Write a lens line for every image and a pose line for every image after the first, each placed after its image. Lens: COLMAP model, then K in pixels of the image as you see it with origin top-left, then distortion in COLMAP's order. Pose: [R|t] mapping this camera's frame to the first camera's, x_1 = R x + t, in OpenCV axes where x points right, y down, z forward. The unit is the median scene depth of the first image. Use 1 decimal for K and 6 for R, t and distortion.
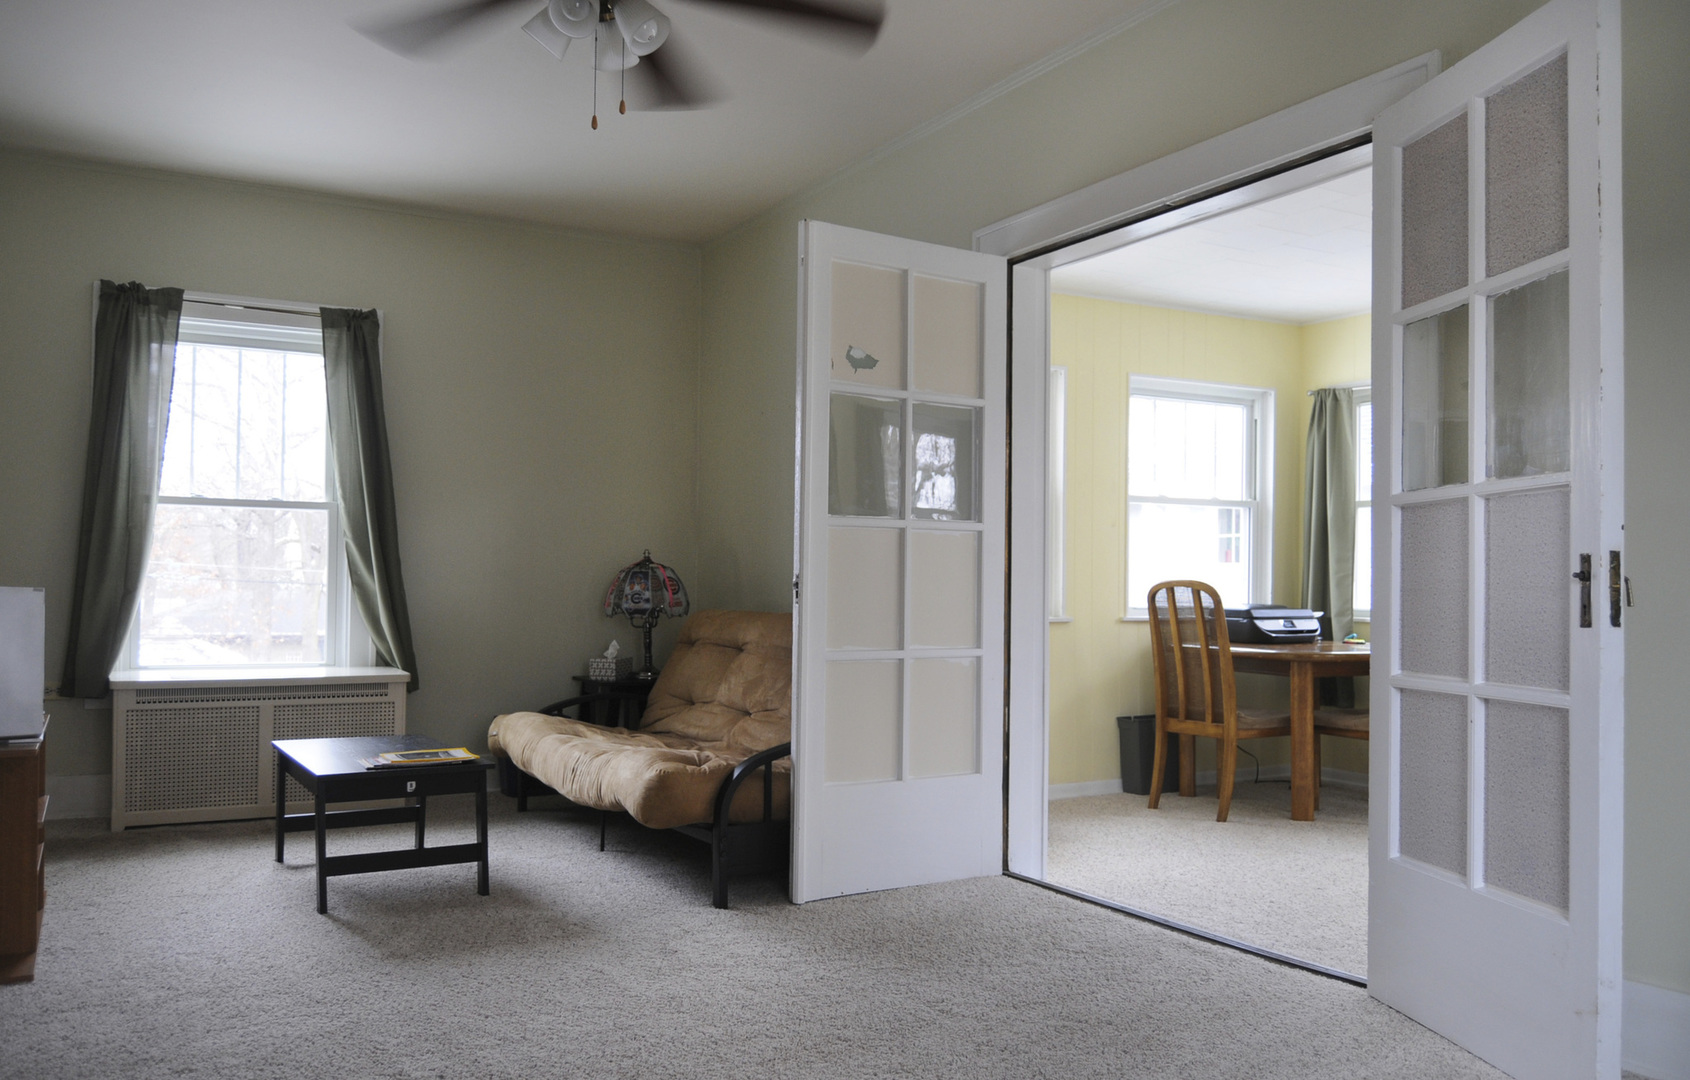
lens RADIAL K [[1326.8, 0, 845.0], [0, 1326.8, 540.0], [0, 0, 1]] dist [0.006642, -0.058039]
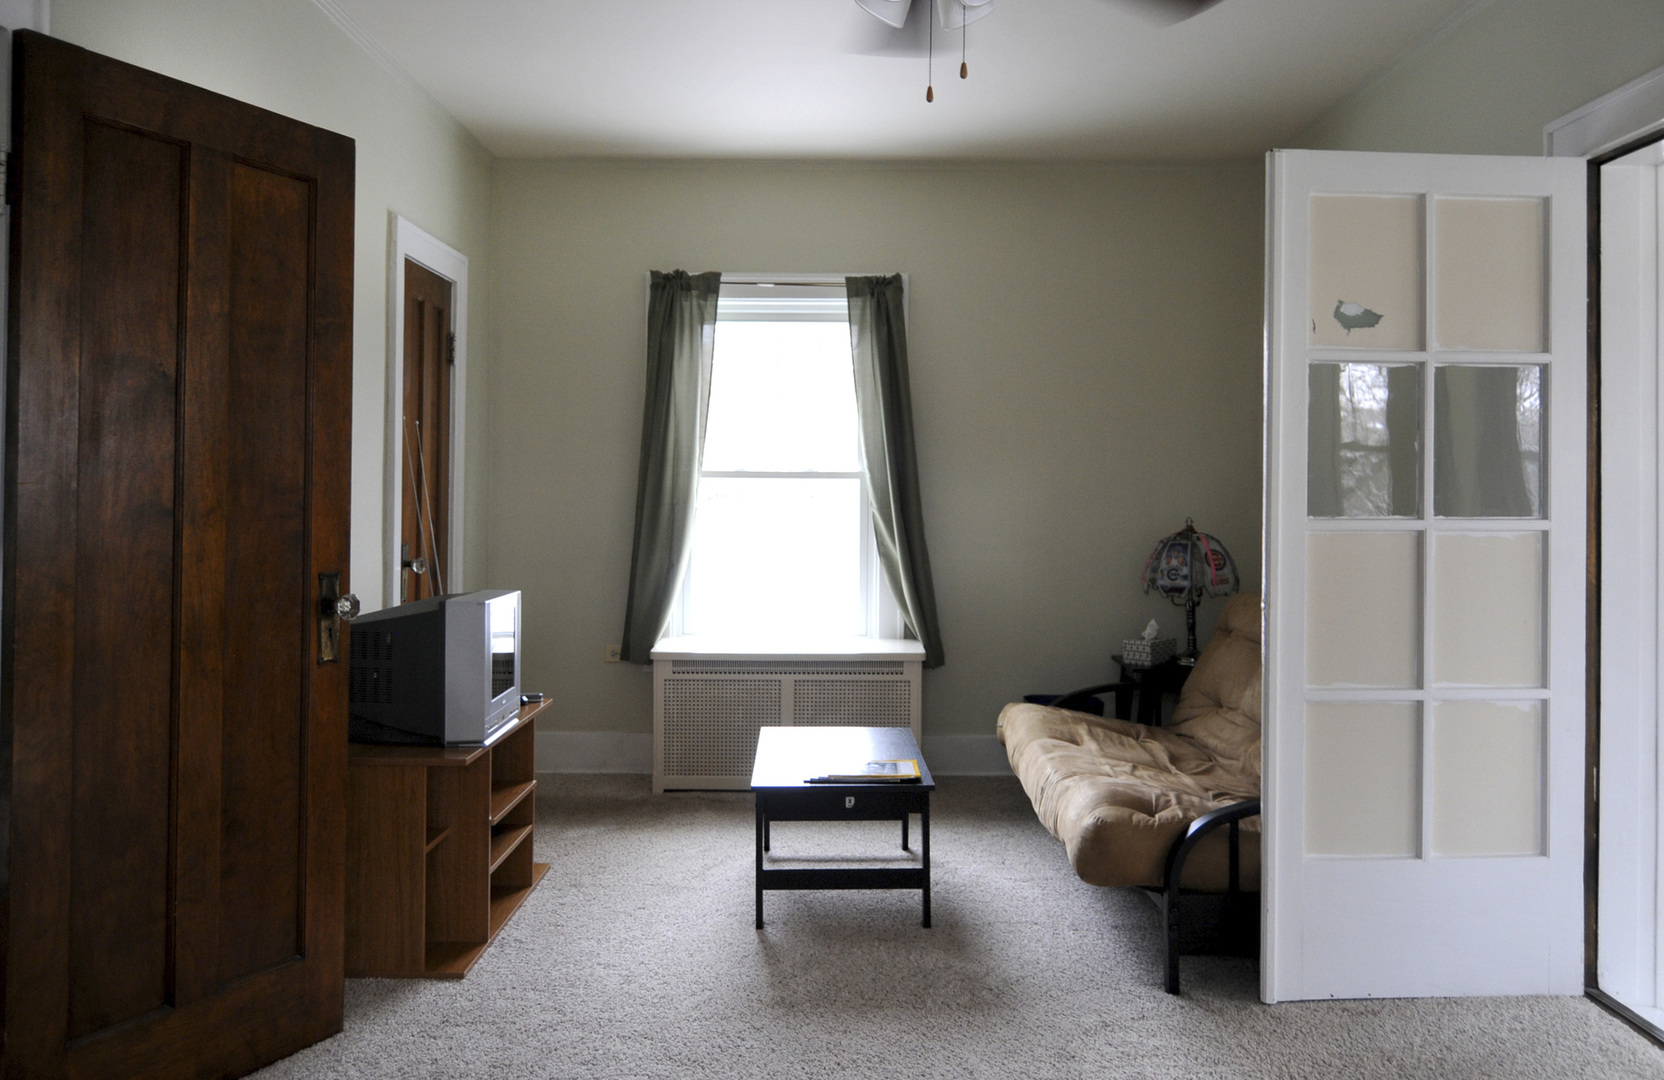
lens RADIAL K [[1357.9, 0, 833.9], [0, 1357.9, 459.6], [0, 0, 1]] dist [0.002002, -0.011606]
pose [[0.871086, -0.013434, -0.490947, 0.106457], [0.017879, 0.999831, 0.004364, -0.047303], [0.490805, -0.012579, 0.871178, 0.114927]]
